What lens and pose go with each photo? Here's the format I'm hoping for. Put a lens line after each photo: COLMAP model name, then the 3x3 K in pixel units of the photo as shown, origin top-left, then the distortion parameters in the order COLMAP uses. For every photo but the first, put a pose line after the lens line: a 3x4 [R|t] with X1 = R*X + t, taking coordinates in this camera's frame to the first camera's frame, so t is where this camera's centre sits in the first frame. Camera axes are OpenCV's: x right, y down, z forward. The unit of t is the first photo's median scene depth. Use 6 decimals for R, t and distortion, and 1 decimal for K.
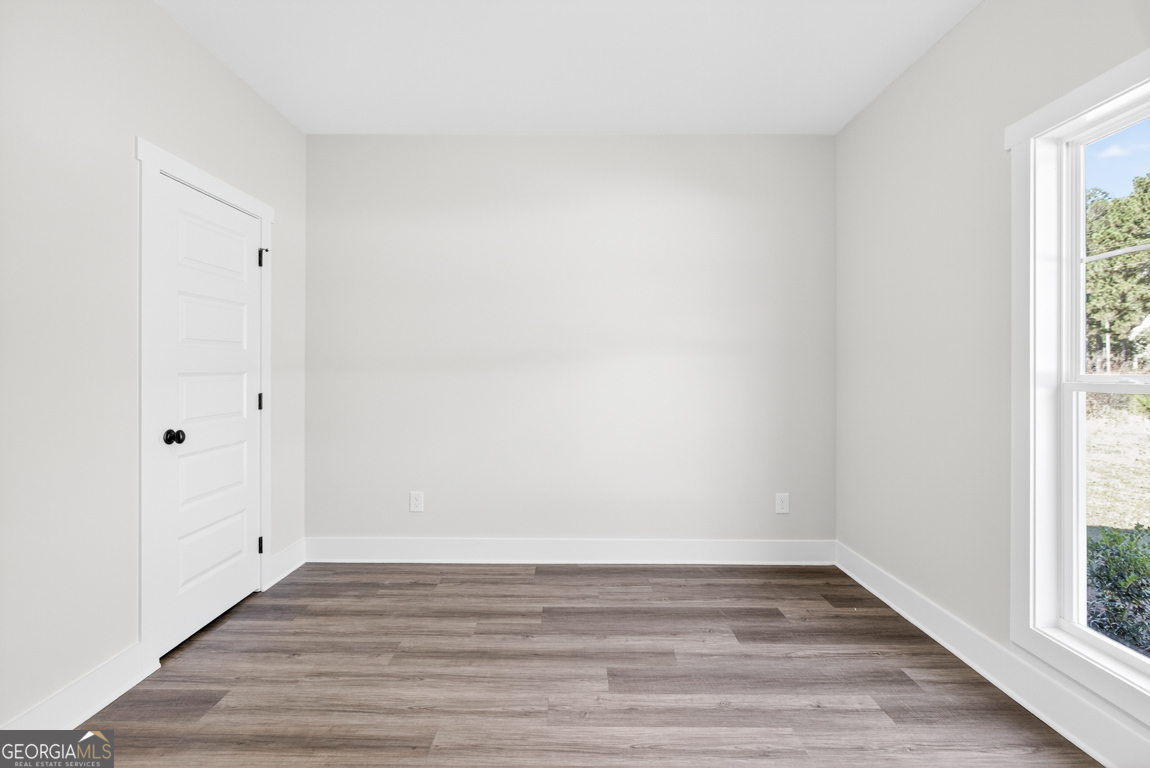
lens RADIAL K [[511.6, 0, 576.2], [0, 511.6, 378.6], [0, 0, 1]] dist [-0.007712, 0.001021]
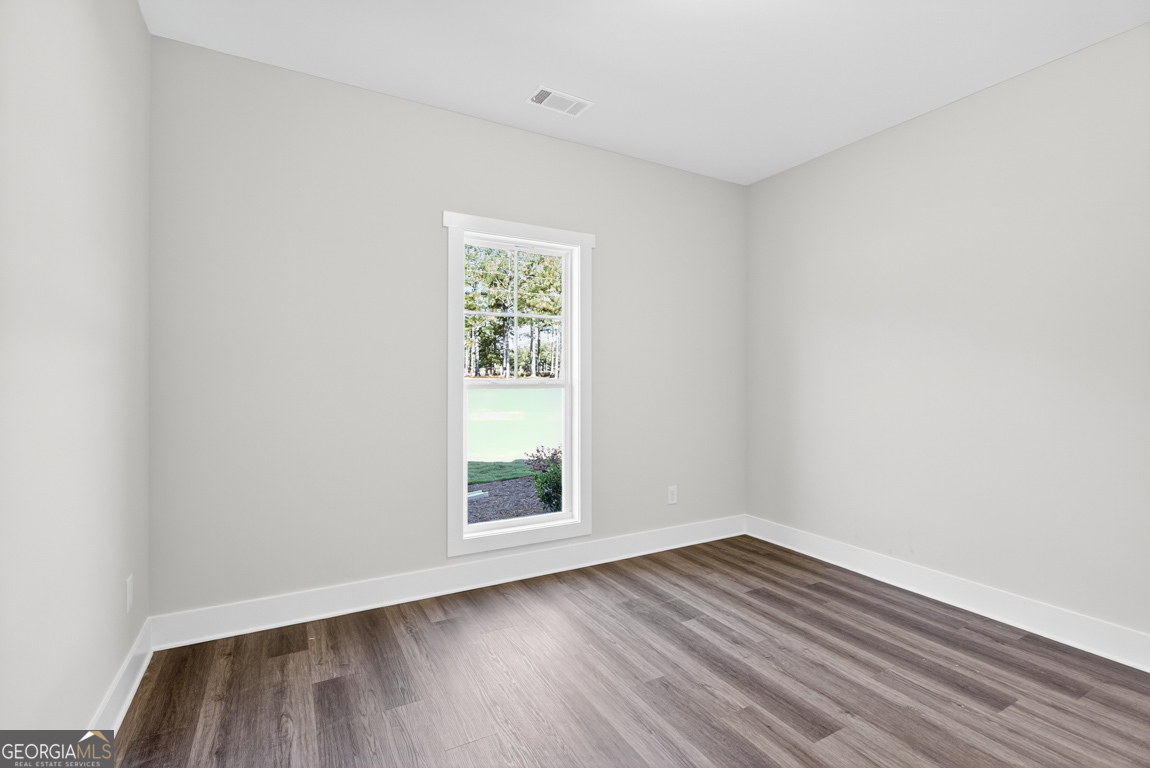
lens RADIAL K [[511.6, 0, 576.2], [0, 511.6, 378.6], [0, 0, 1]] dist [-0.007712, 0.001021]
pose [[-0.498932, 0.003387, 0.866635, -0.473470], [0.001491, 0.999994, -0.003050, -0.000071], [-0.866640, -0.000230, -0.498934, 1.079055]]
